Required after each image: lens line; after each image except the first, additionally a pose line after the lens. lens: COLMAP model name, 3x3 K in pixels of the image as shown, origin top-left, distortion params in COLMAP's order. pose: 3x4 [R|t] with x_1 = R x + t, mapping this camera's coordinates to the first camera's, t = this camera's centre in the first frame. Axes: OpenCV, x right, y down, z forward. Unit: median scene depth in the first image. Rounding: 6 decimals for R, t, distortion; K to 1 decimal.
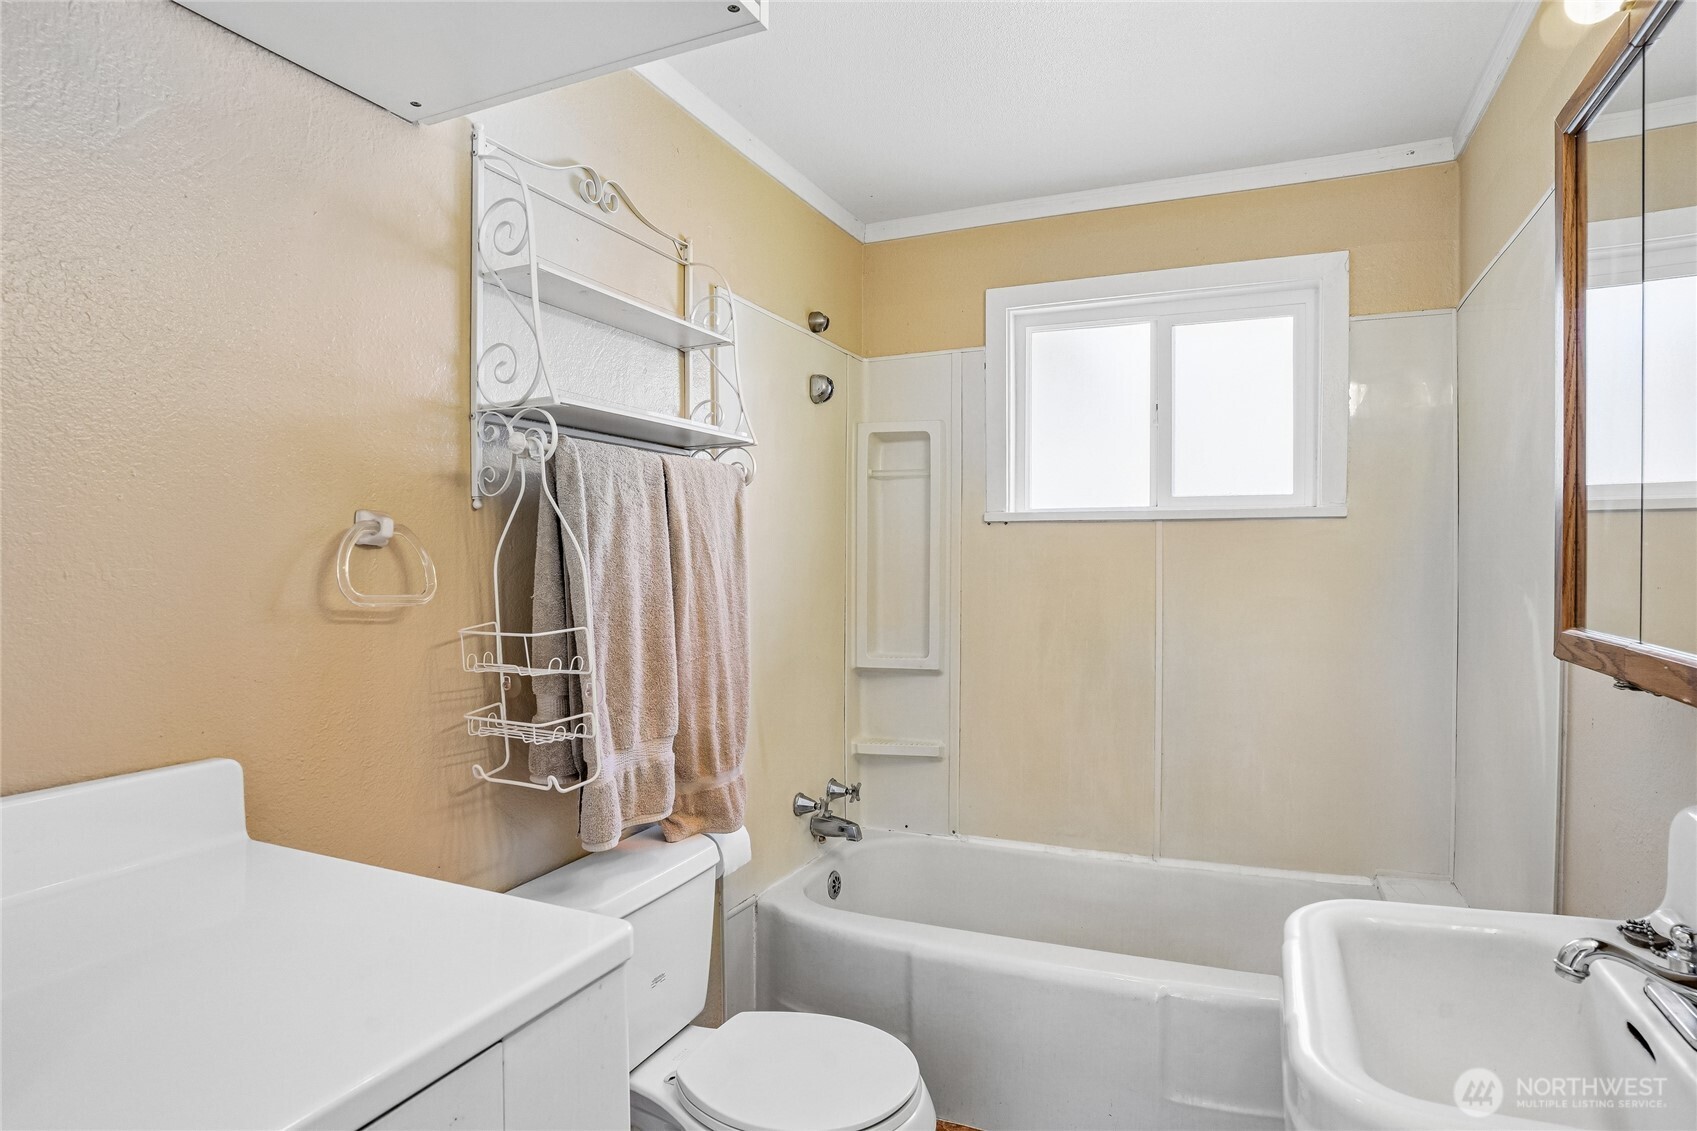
lens RADIAL K [[856.4, 0, 848.5], [0, 856.4, 565.5], [0, 0, 1]] dist [-0.074122, 0.030137]
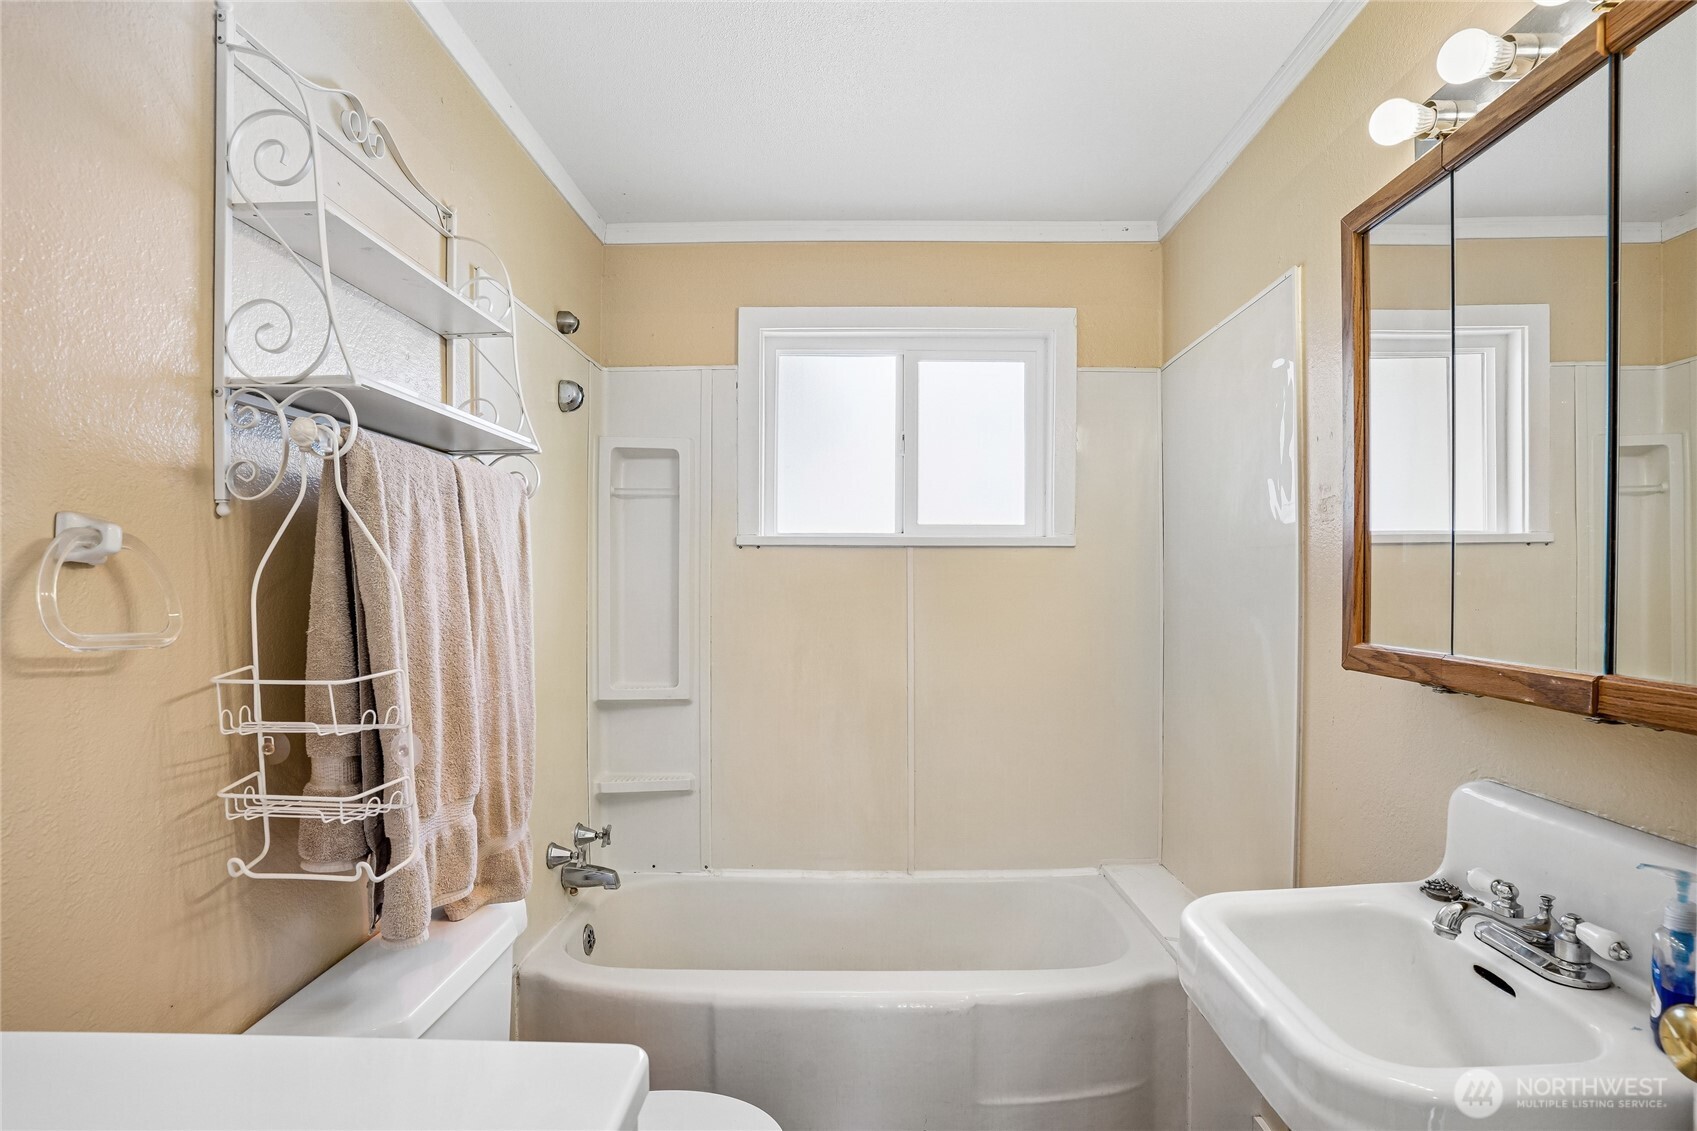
lens RADIAL K [[859.5, 0, 867.8], [0, 859.5, 586.2], [0, 0, 1]] dist [-0.071736, 0.031105]
pose [[0.927007, 0.001124, 0.375043, -0.143384], [0.000257, 0.999993, -0.003631, -0.001489], [-0.375044, 0.003462, 0.927000, 0.076832]]
